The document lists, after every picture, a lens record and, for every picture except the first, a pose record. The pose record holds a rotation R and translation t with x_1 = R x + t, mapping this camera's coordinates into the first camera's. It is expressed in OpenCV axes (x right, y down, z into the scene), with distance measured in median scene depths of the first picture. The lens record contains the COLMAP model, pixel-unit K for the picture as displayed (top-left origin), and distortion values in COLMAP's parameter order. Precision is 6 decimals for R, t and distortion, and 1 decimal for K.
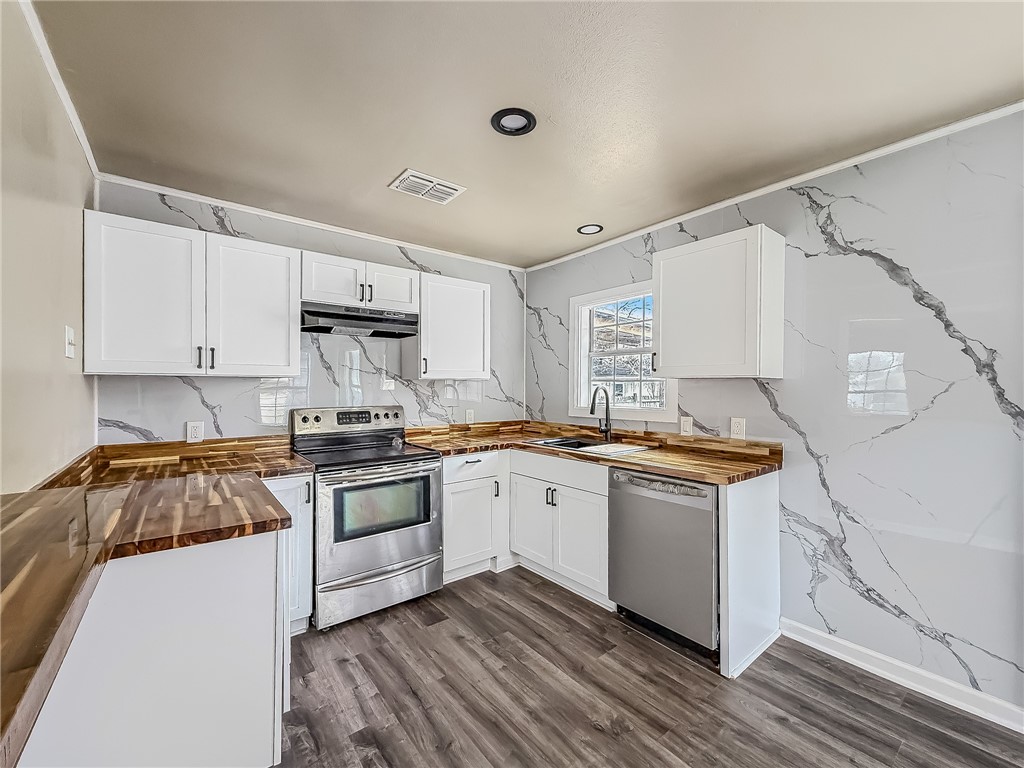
lens RADIAL K [[421.0, 0, 512.8], [0, 421.0, 388.7], [0, 0, 1]] dist [0.001311, -0.000178]
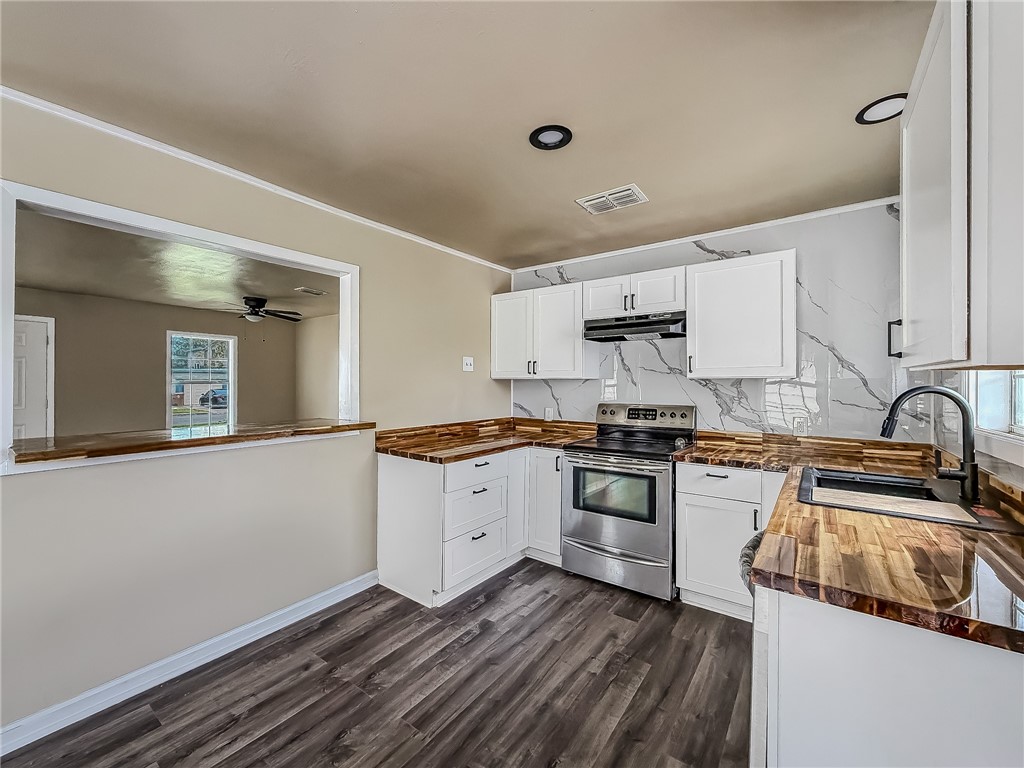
lens RADIAL K [[418.9, 0, 517.1], [0, 418.9, 382.4], [0, 0, 1]] dist [0.001598, 0.000194]
pose [[0.274430, -0.003793, -0.961600, 0.656869], [-0.009243, 0.999936, -0.006582, -0.004475], [0.961563, 0.010695, 0.274377, 0.420403]]
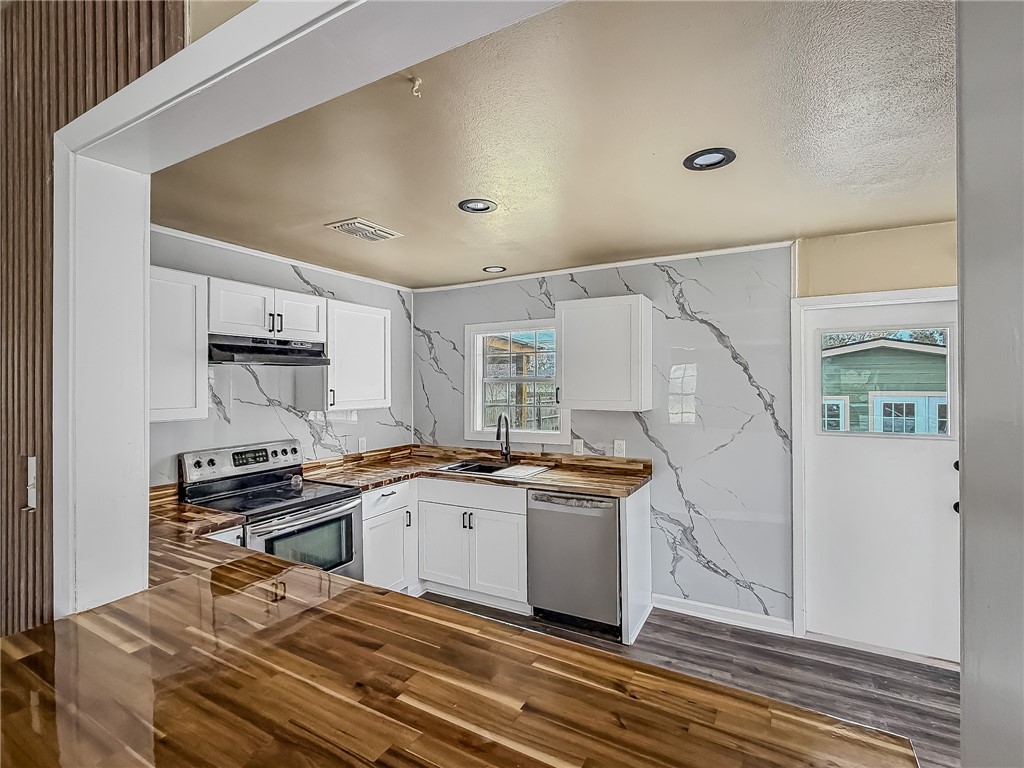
lens RADIAL K [[482.7, 0, 512.0], [0, 482.7, 384.0], [0, 0, 1]] dist [-0.000196, 0.000100]
pose [[0.923207, -0.006055, 0.384254, -0.284497], [0.008684, 0.999949, -0.005106, -0.085642], [-0.384204, 0.008051, 0.923213, -0.181698]]
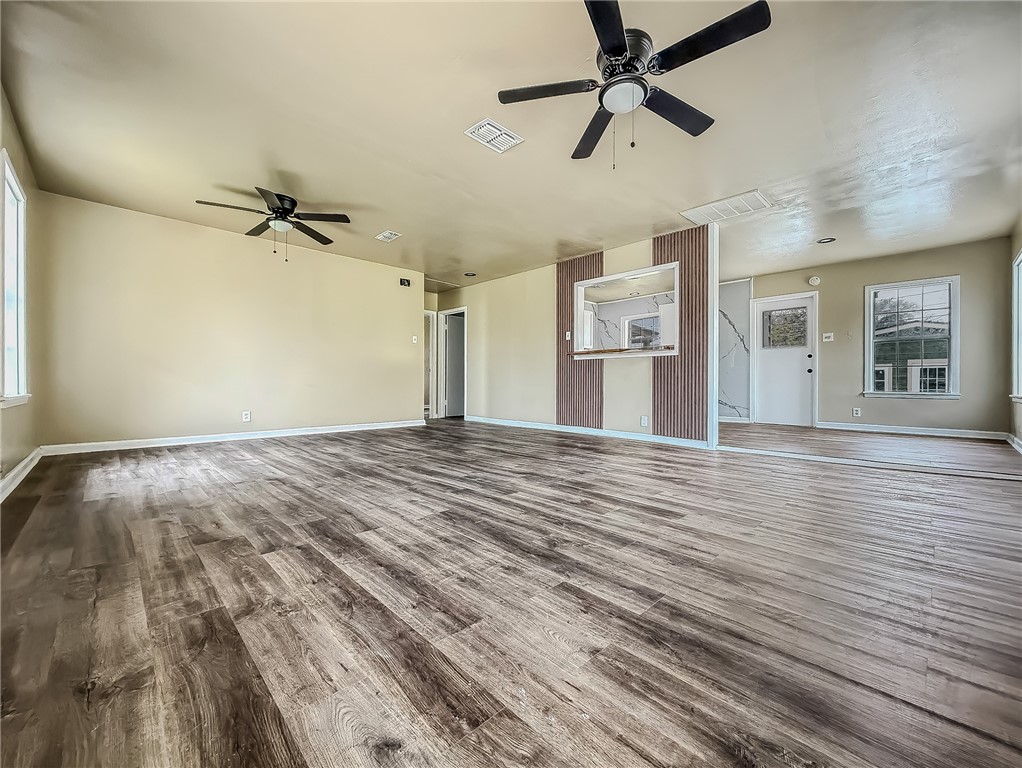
lens RADIAL K [[412.9, 0, 511.0], [0, 412.9, 384.0], [0, 0, 1]] dist [0.001579, 0.000151]
pose [[0.995001, -0.000173, 0.099868, -1.011908], [0.000646, 0.999989, -0.004711, 0.260417], [-0.099866, 0.004752, 0.994990, -1.835642]]
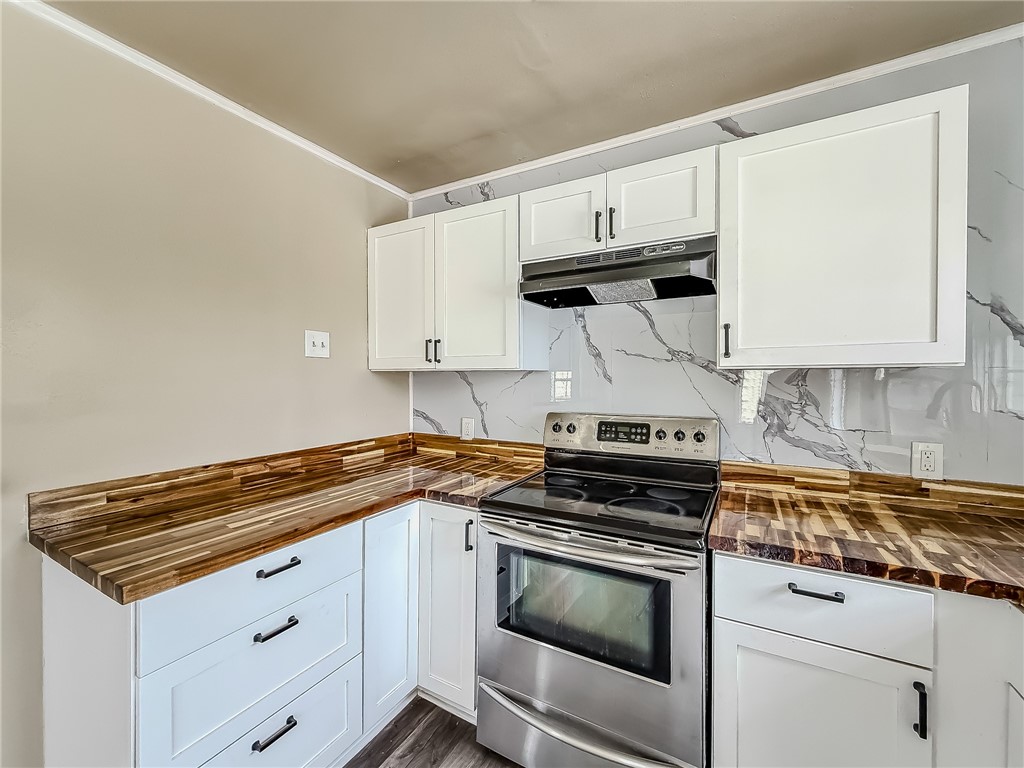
lens RADIAL K [[418.9, 0, 517.1], [0, 418.9, 382.4], [0, 0, 1]] dist [0.001598, 0.000194]
pose [[0.384126, 0.009591, -0.923231, 0.153390], [-0.006369, 0.999950, 0.007738, -0.010454], [0.923259, 0.002908, 0.384168, 0.678507]]
